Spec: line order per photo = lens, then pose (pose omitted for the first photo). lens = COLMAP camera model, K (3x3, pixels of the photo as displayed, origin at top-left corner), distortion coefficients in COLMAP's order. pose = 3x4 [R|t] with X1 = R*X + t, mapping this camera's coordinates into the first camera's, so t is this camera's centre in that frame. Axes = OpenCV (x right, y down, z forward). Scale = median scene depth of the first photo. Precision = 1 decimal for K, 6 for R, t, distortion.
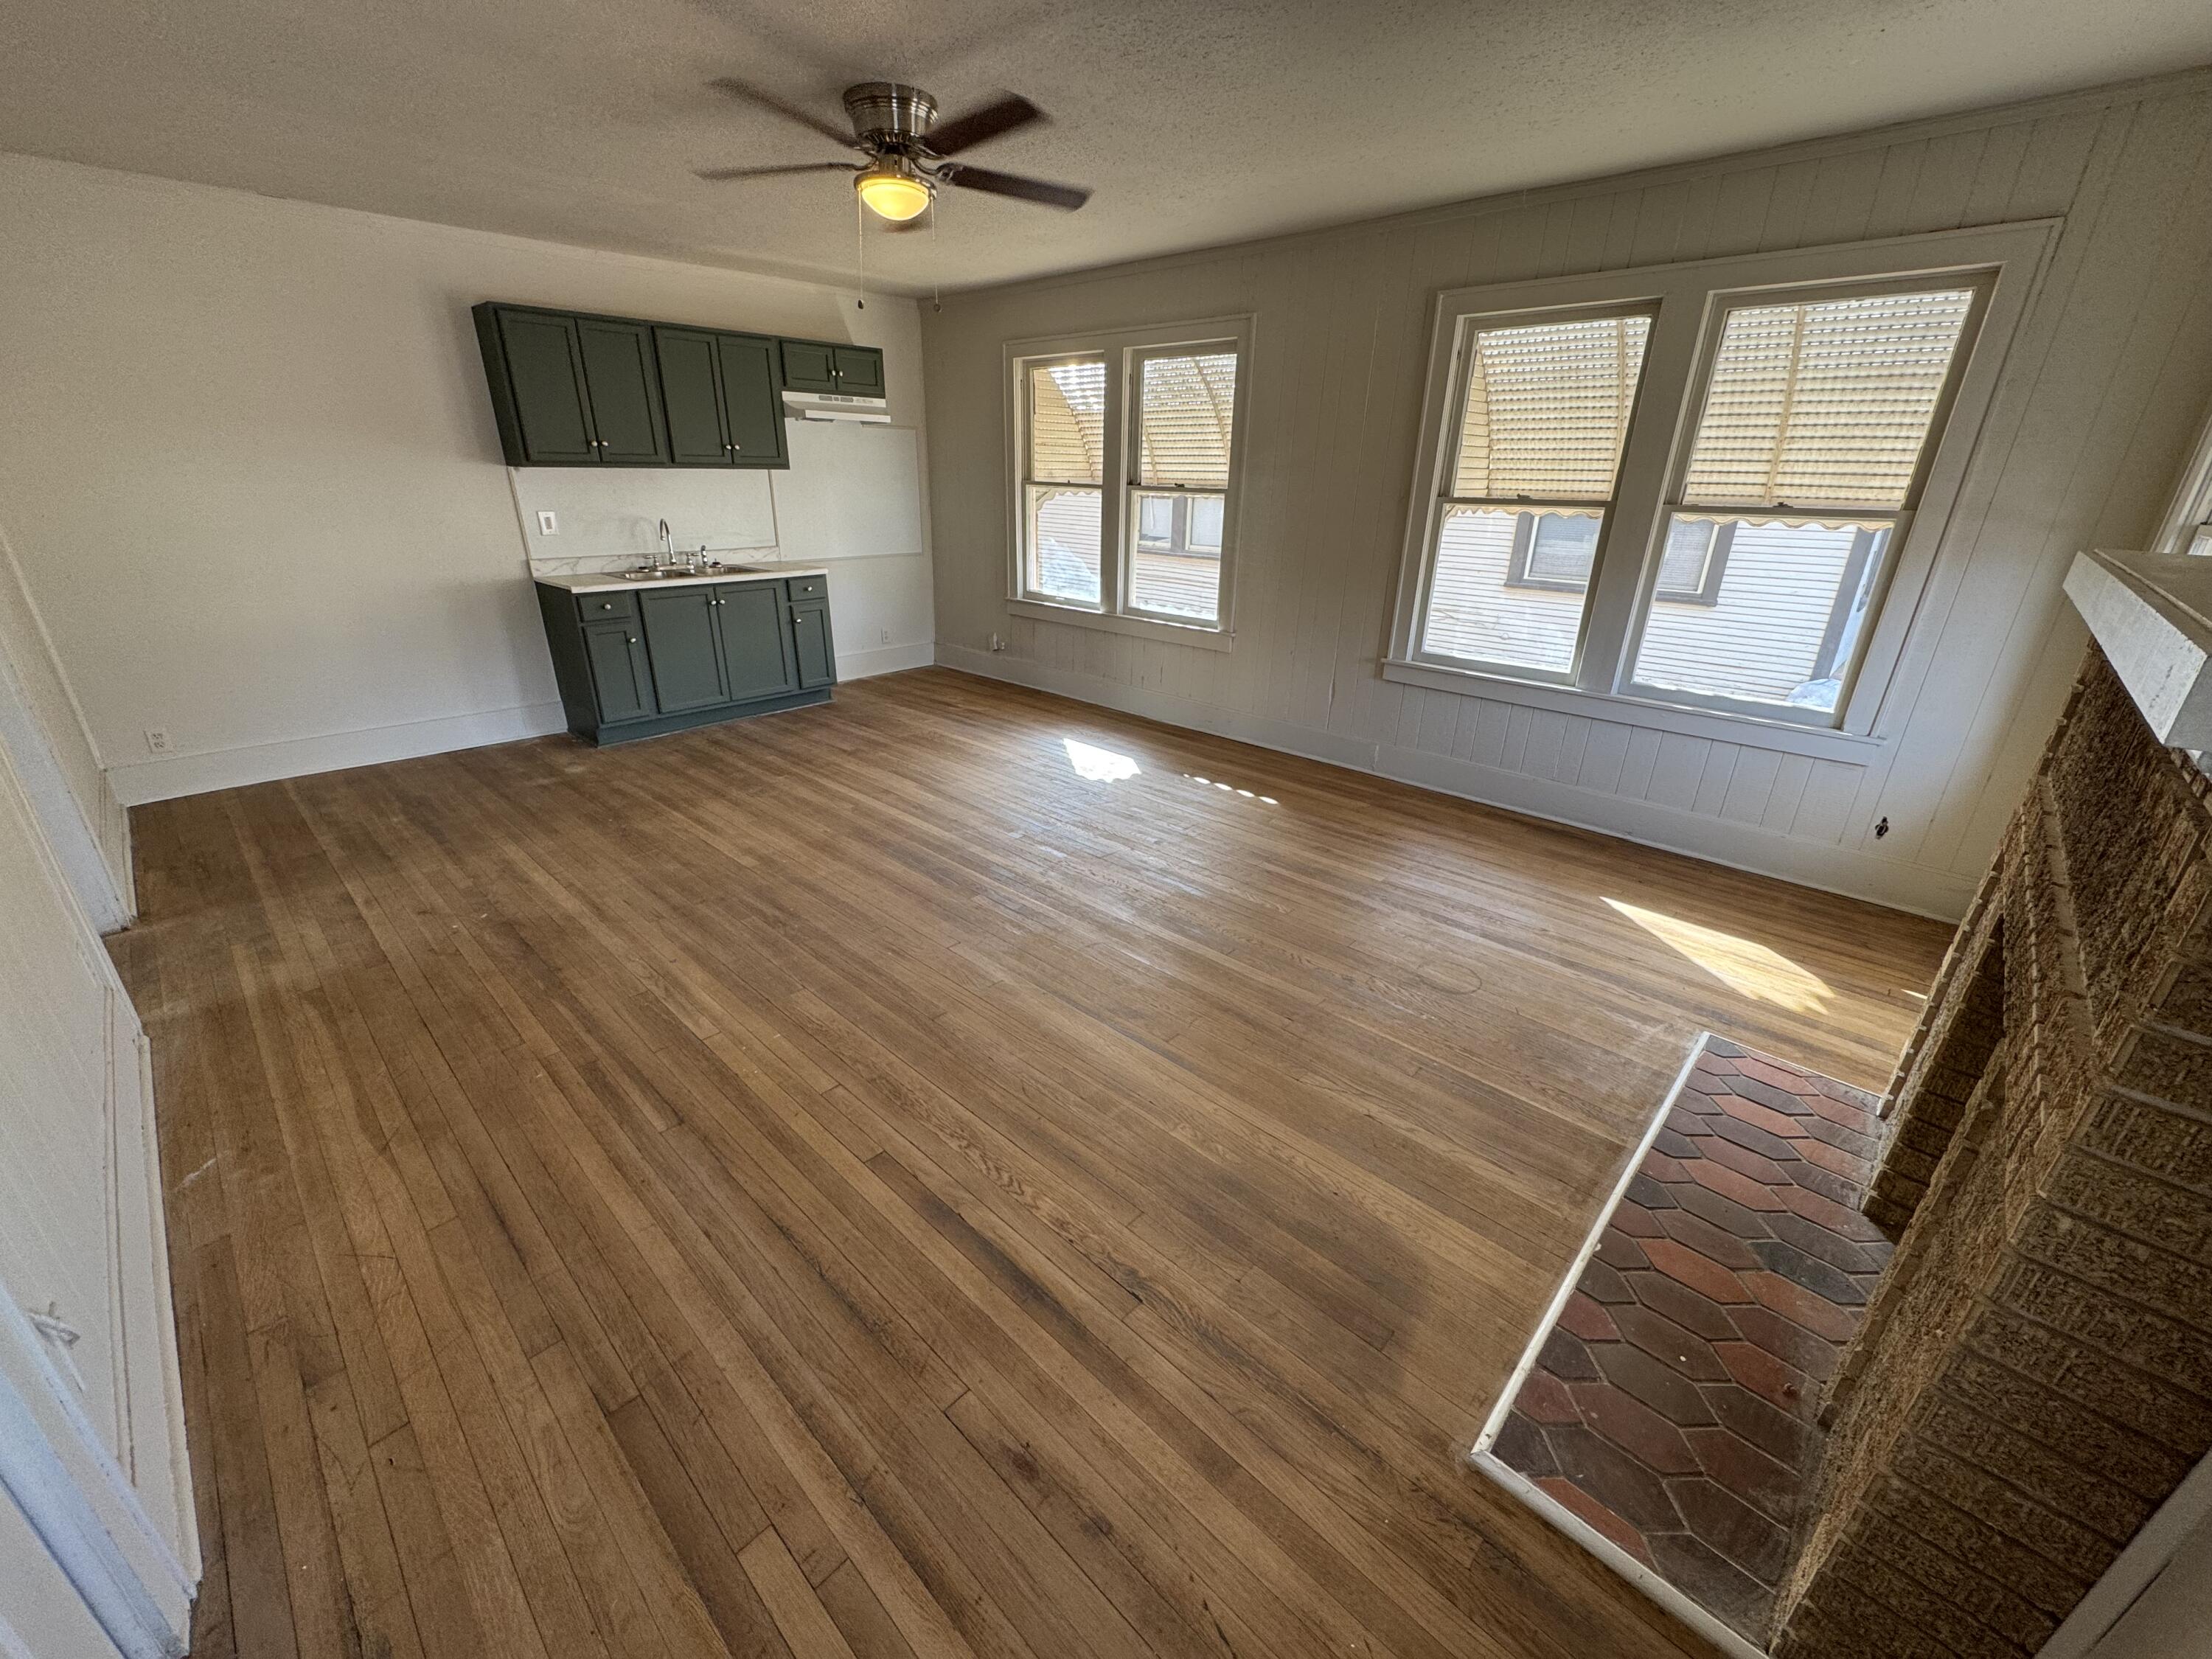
lens RADIAL K [[881.9, 0, 1098.7], [0, 881.9, 830.2], [0, 0, 1]] dist [-0.001112, 0.000130]
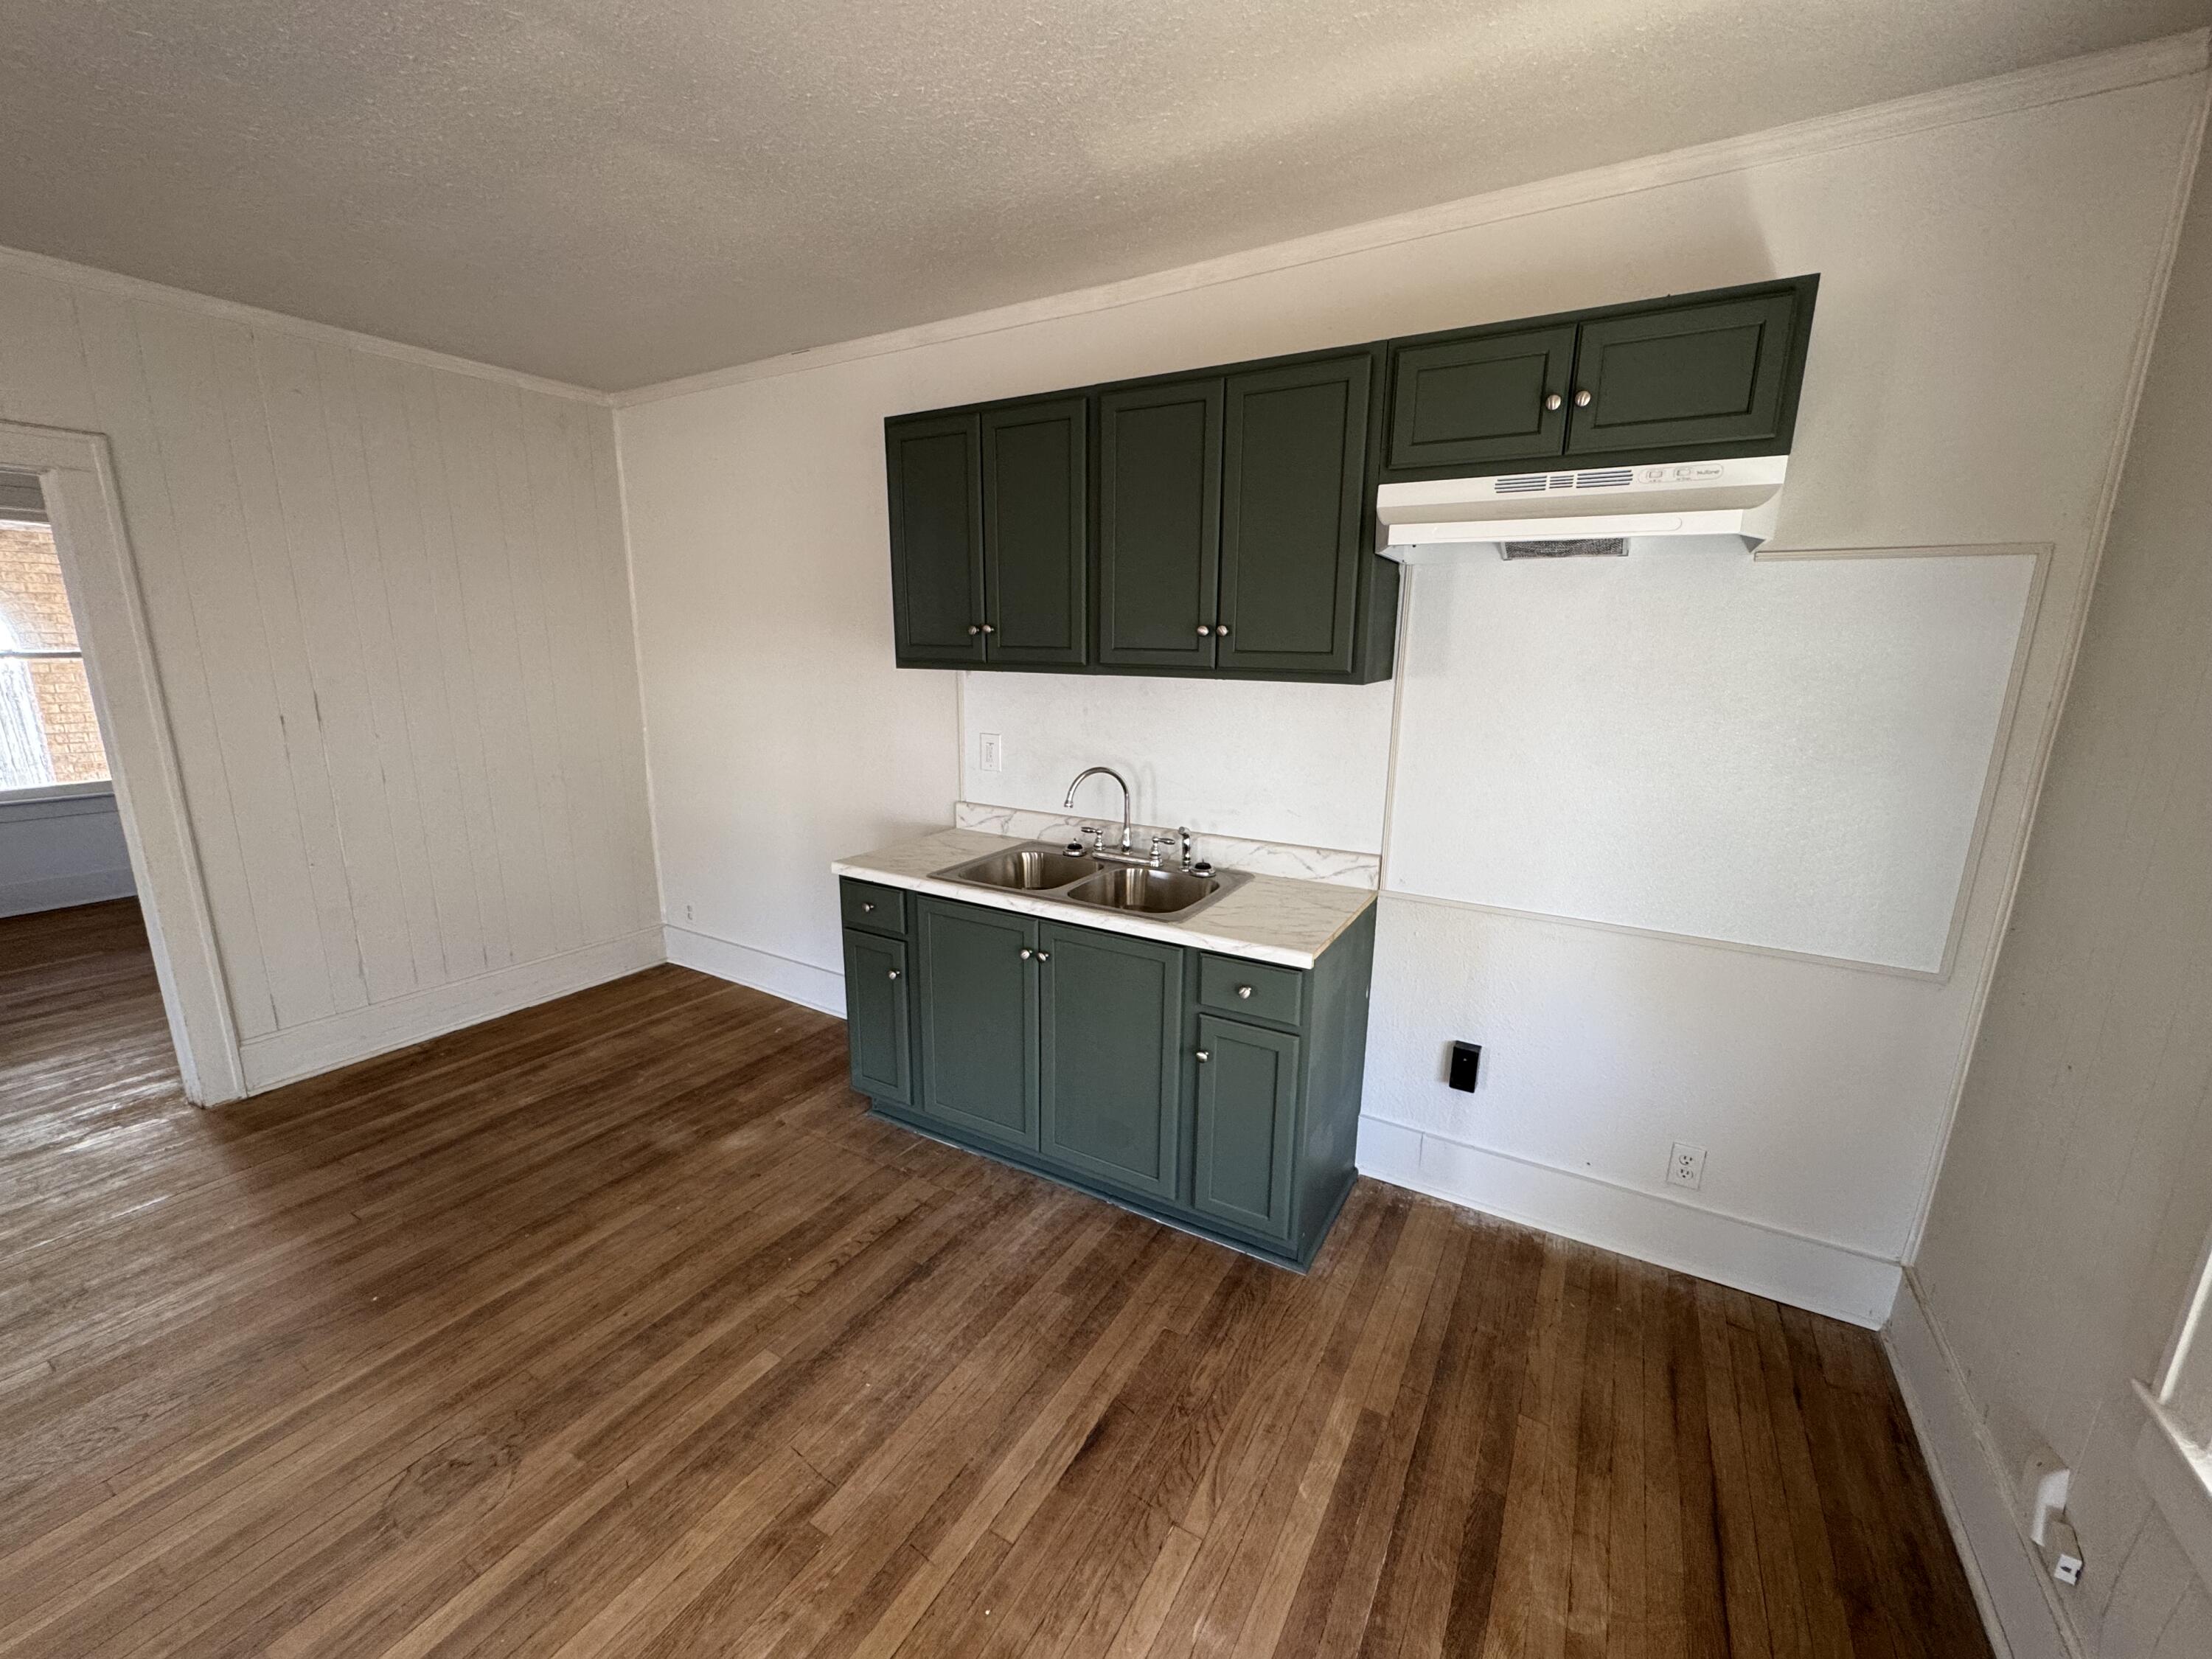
lens RADIAL K [[881.9, 0, 1106.4], [0, 881.9, 834.5], [0, 0, 1]] dist [-0.001112, 0.000130]
pose [[0.223026, 0.203211, -0.953397, -0.005140], [-0.376664, 0.920034, 0.107988, -0.429376], [0.899102, 0.335027, 0.281733, 1.003710]]
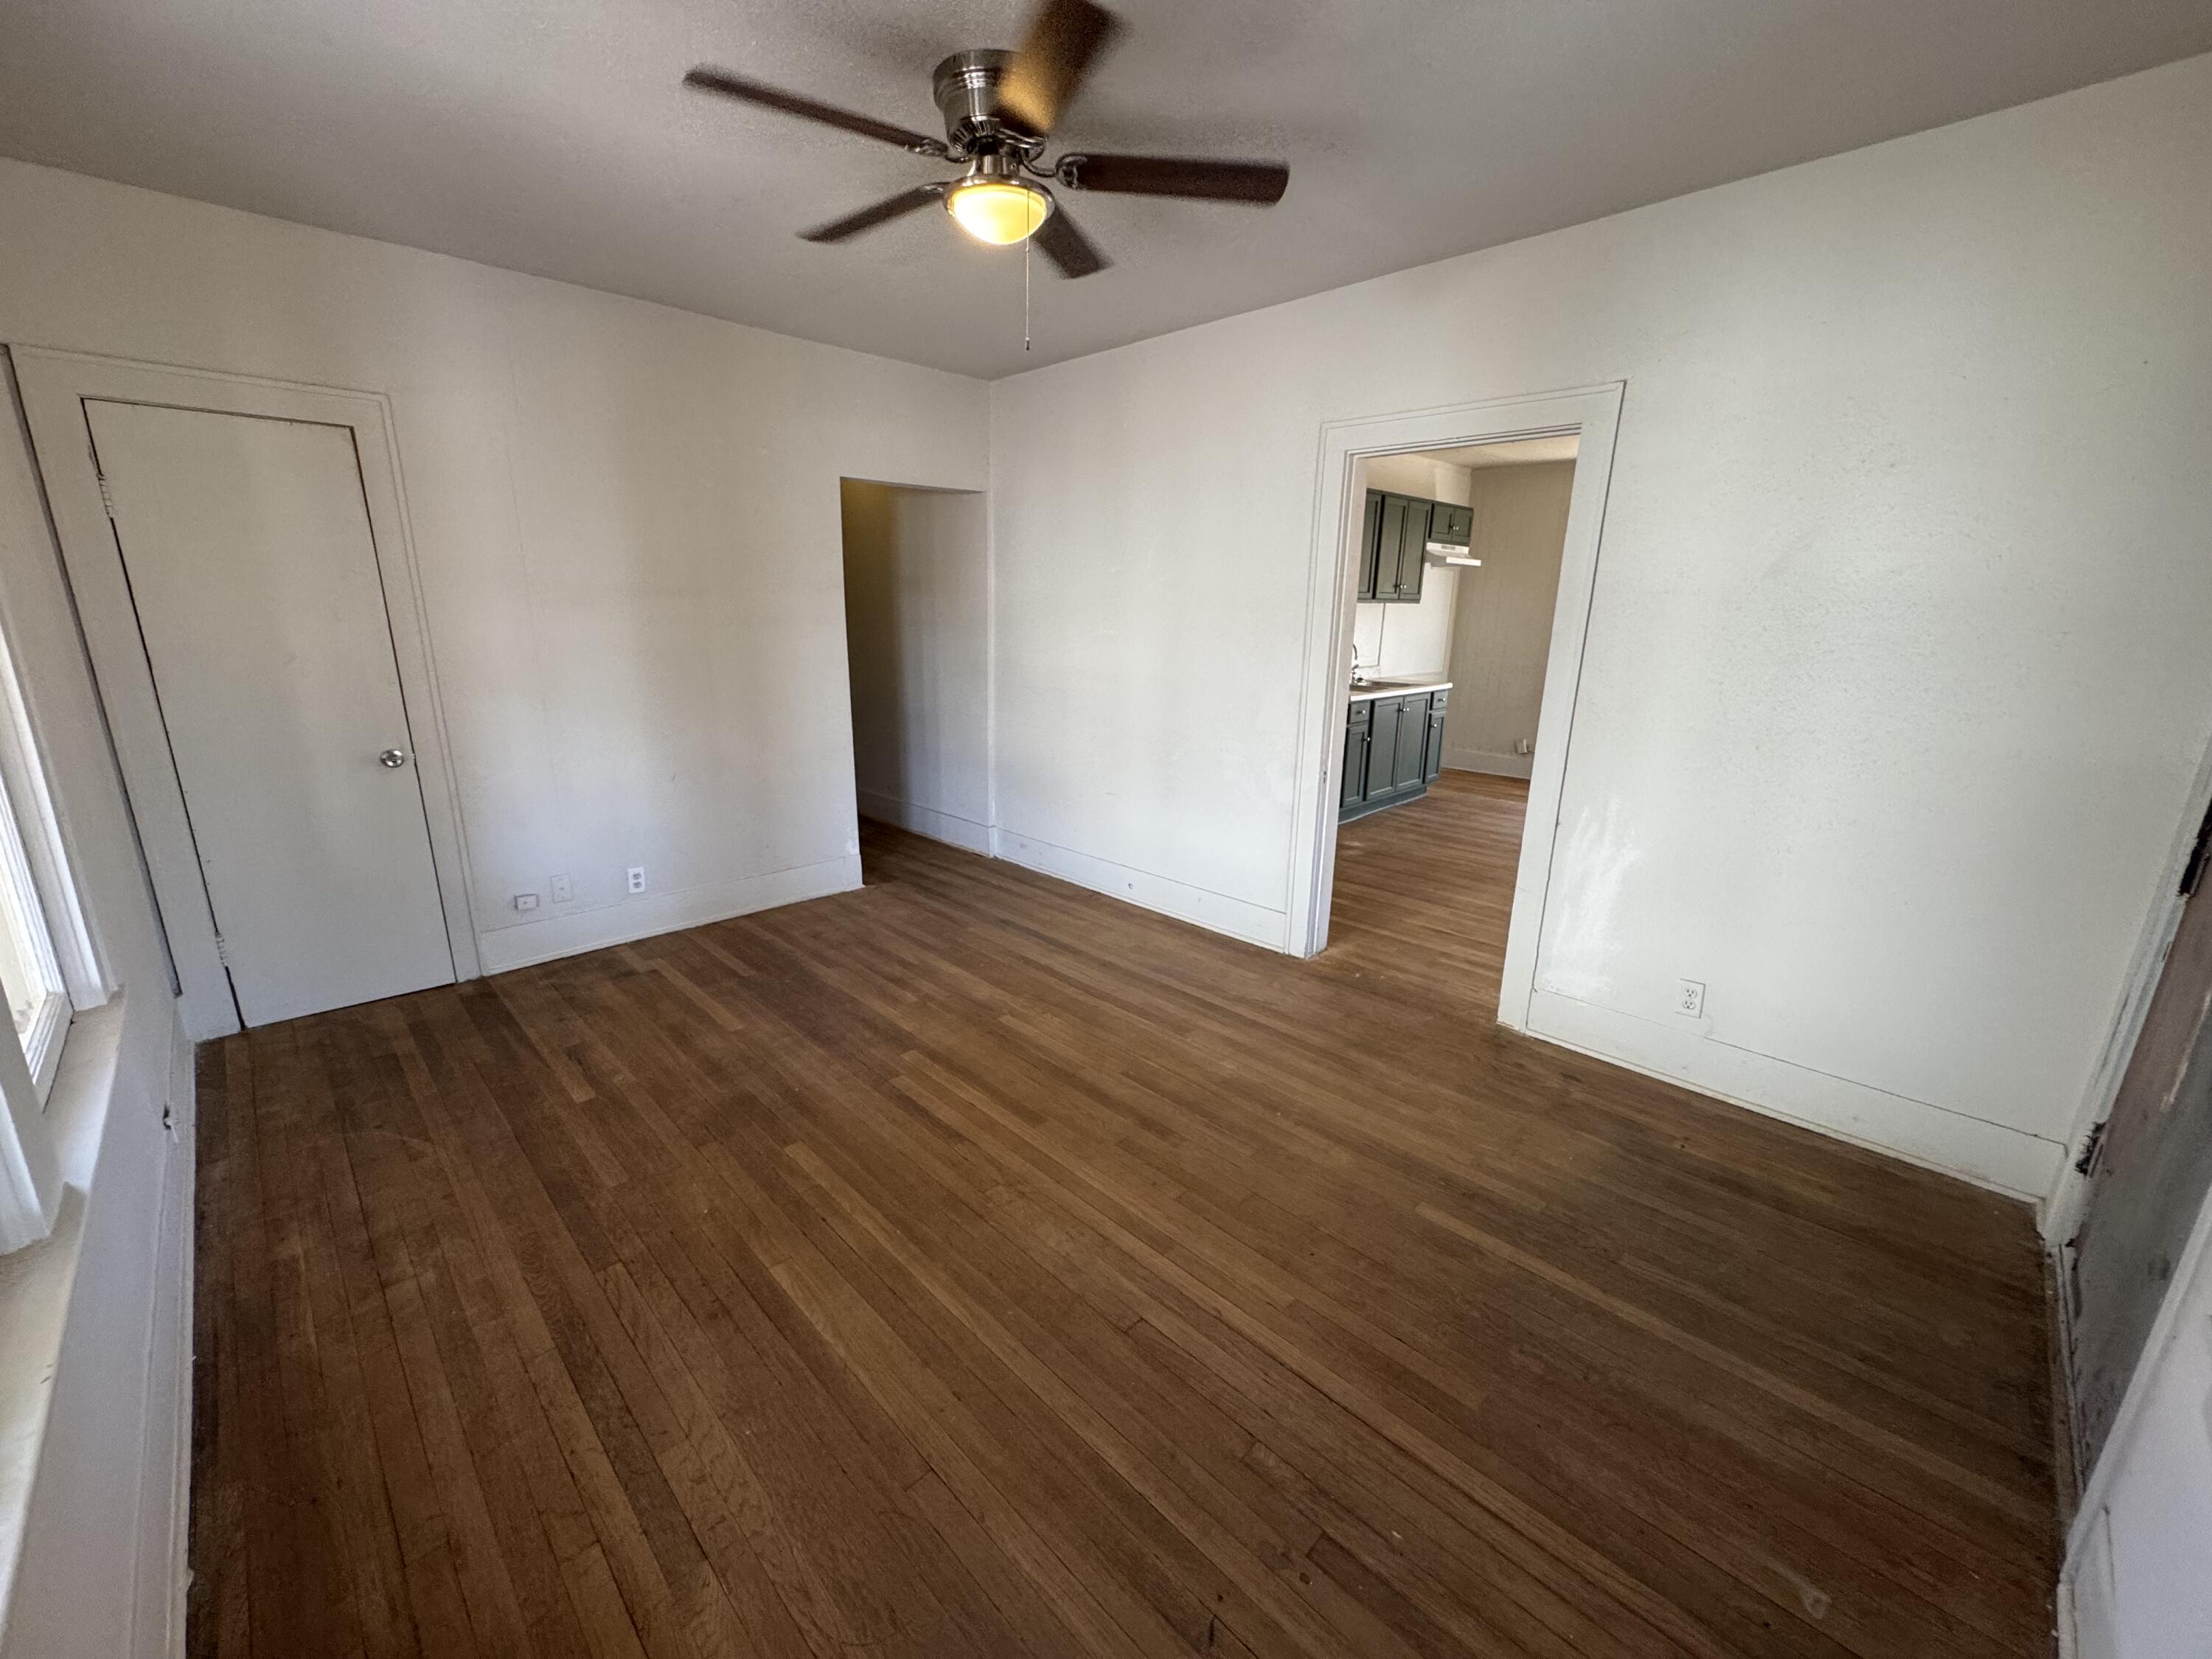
lens RADIAL K [[881.9, 0, 1108.9], [0, 881.9, 827.5], [0, 0, 1]] dist [-0.001112, 0.000130]
pose [[0.999491, 0.003212, -0.031755, -0.901451], [-0.007721, 0.989706, -0.142907, 0.081504], [0.030969, 0.143080, 0.989227, -0.189995]]
